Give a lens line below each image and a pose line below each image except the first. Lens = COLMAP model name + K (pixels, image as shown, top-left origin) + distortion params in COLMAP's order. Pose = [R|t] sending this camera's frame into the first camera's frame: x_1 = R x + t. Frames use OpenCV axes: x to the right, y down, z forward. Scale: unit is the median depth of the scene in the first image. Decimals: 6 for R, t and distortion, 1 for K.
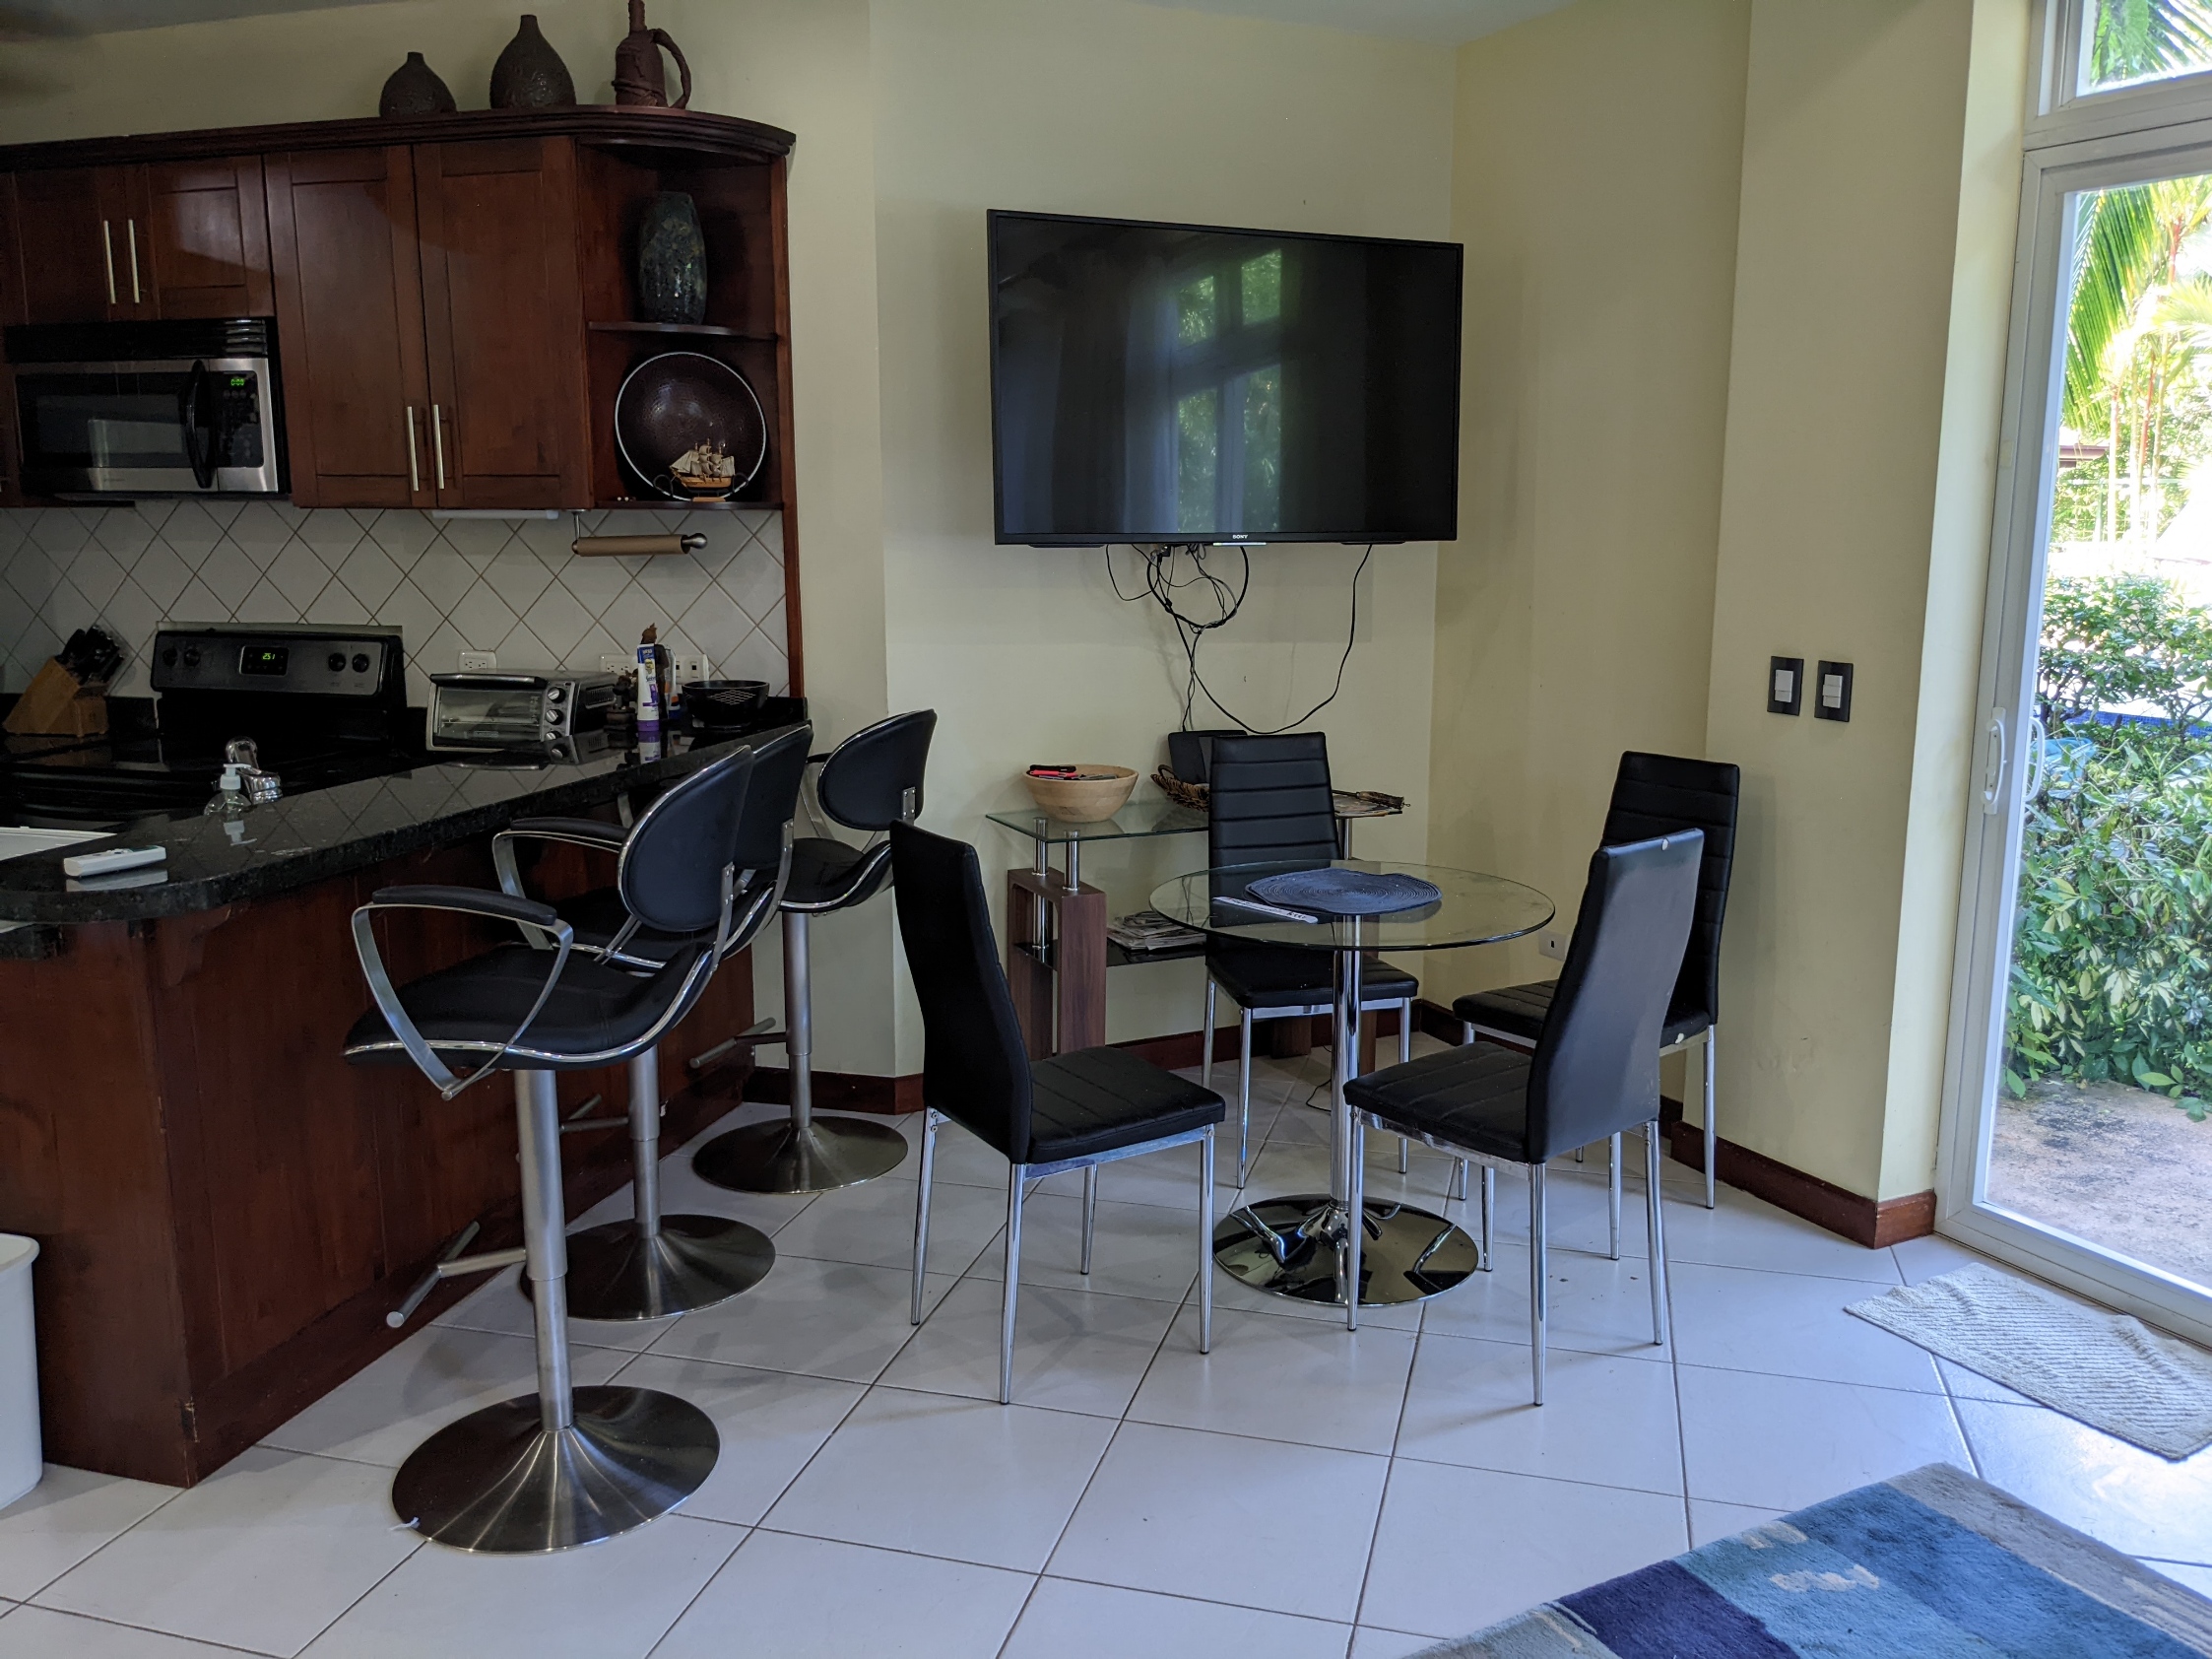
lens RADIAL K [[1750.4, 0, 1106.9], [0, 1750.4, 832.1], [0, 0, 1]] dist [0.040348, -0.062161]
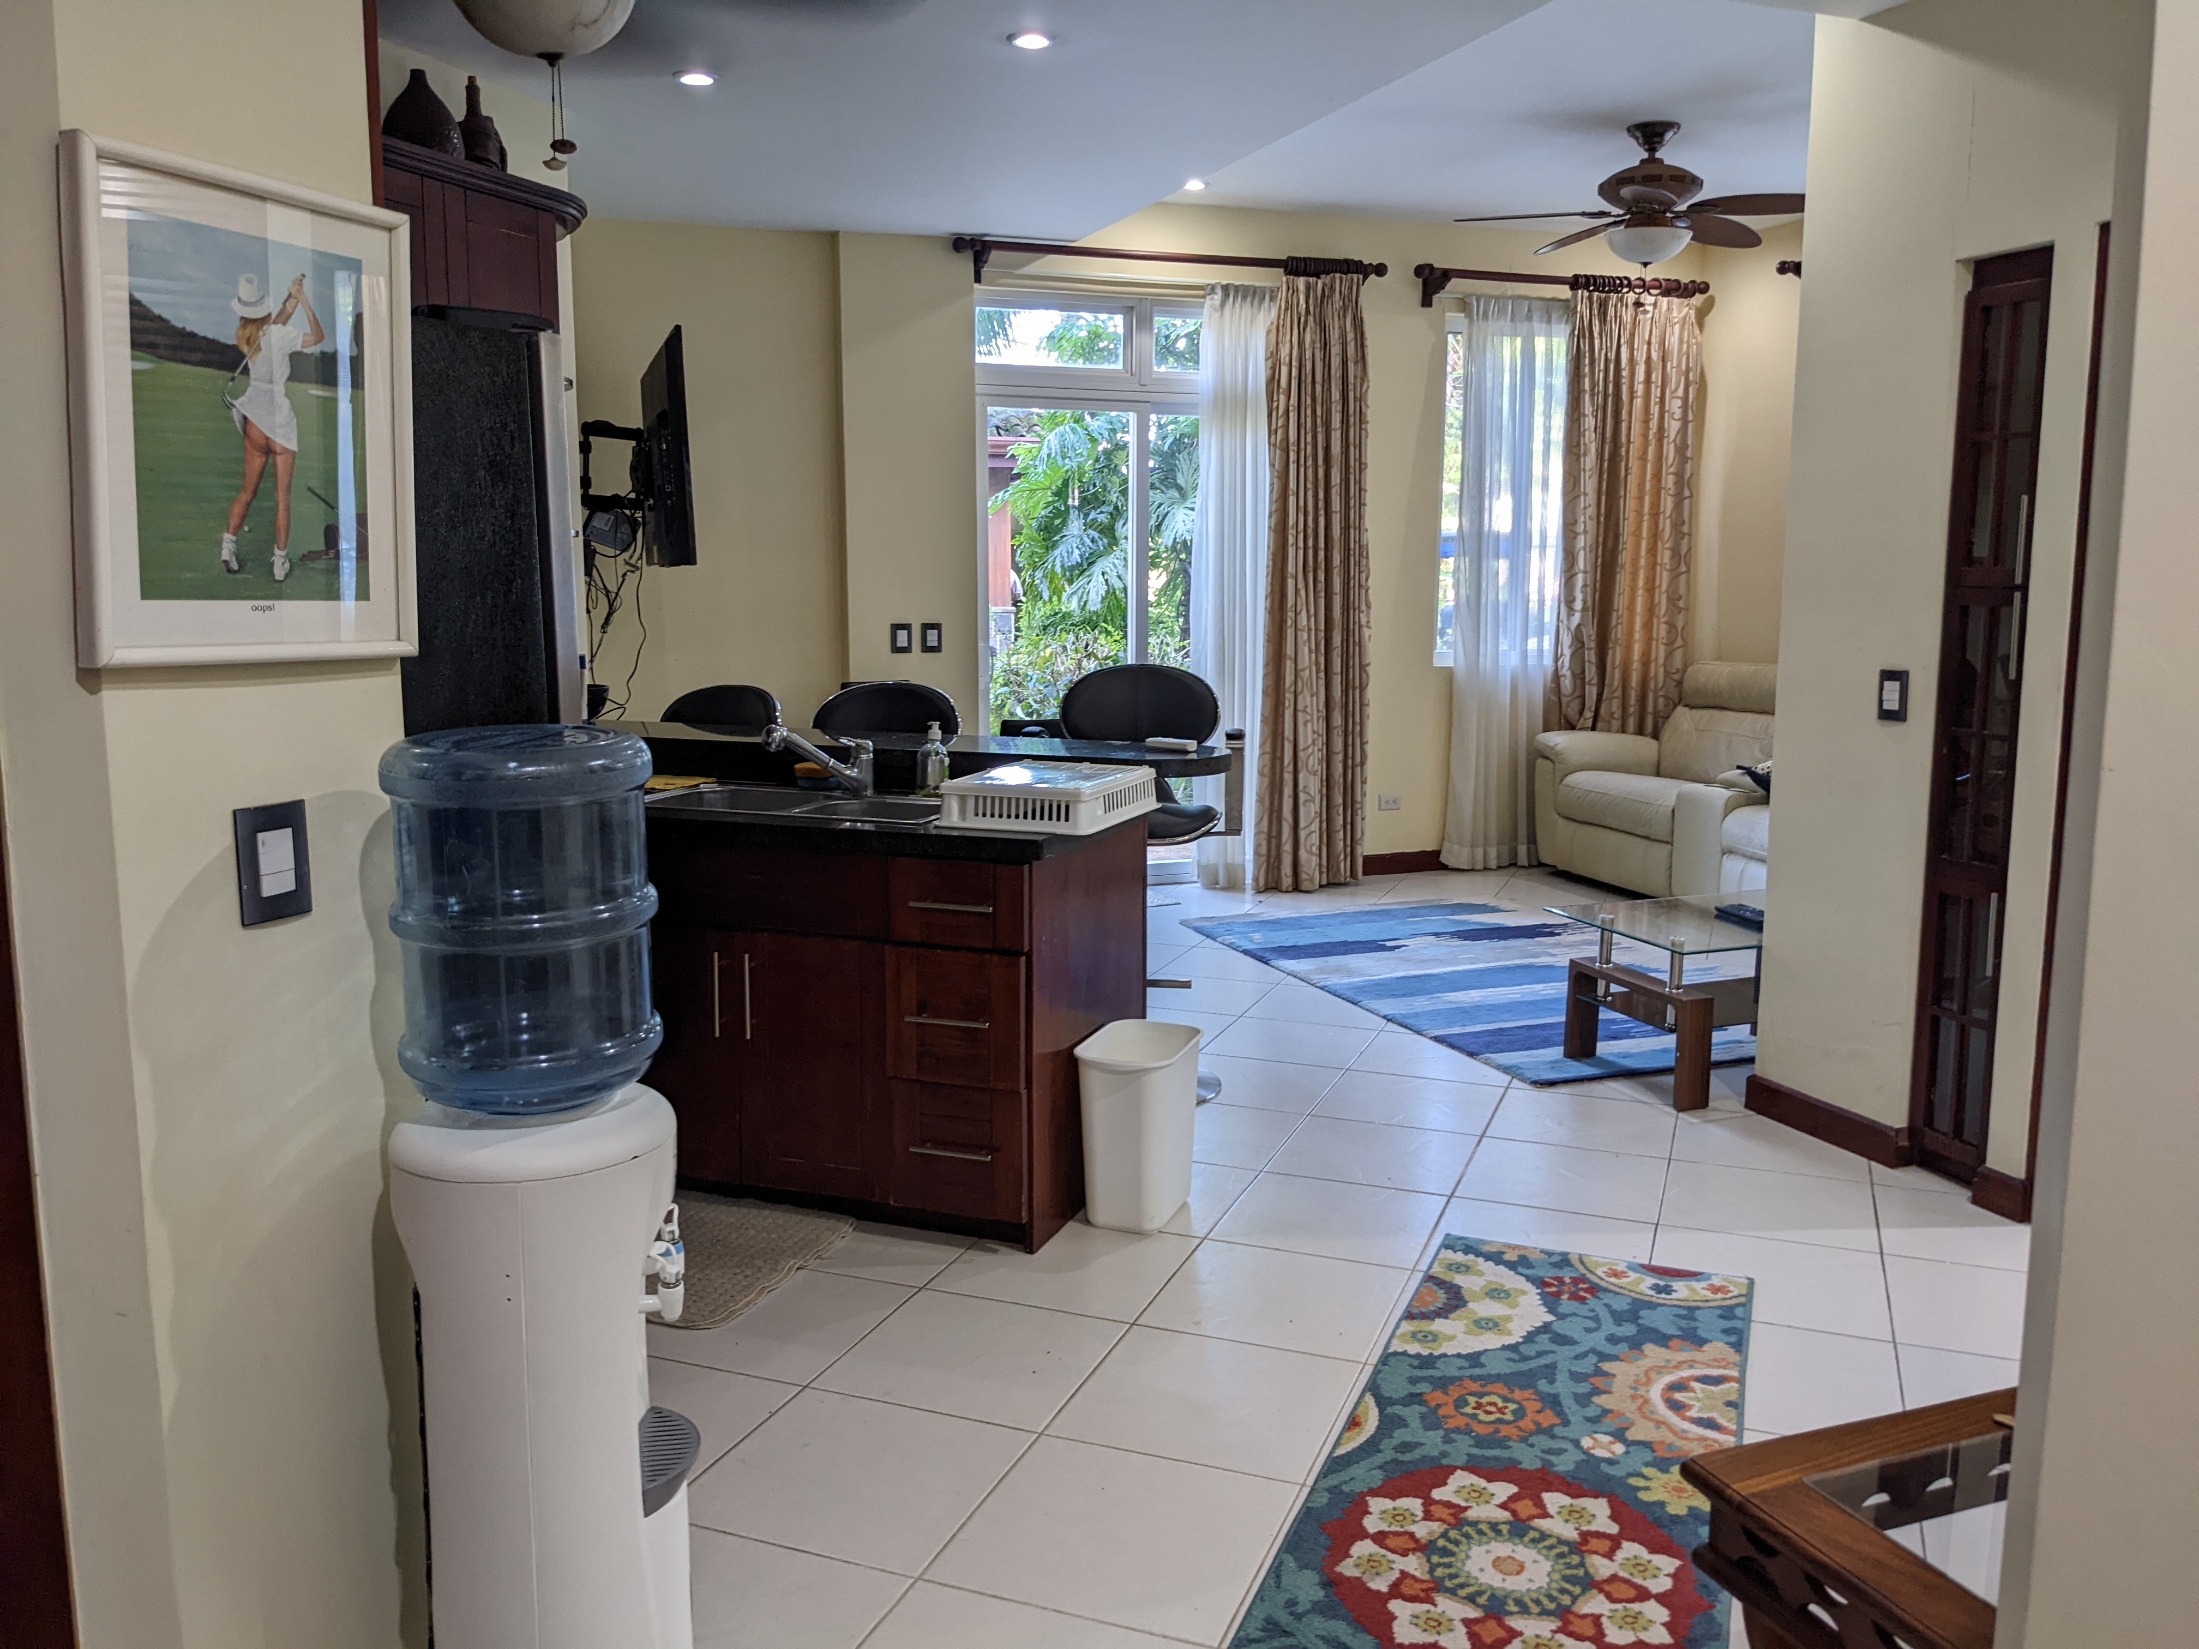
lens RADIAL K [[1739.8, 0, 1086.7], [0, 1739.8, 816.3], [0, 0, 1]] dist [0.040348, -0.062161]
pose [[0.111775, -0.145092, 0.983084, -1.351359], [0.175825, 0.976563, 0.124139, -0.085390], [-0.978055, 0.158975, 0.134666, 0.526748]]
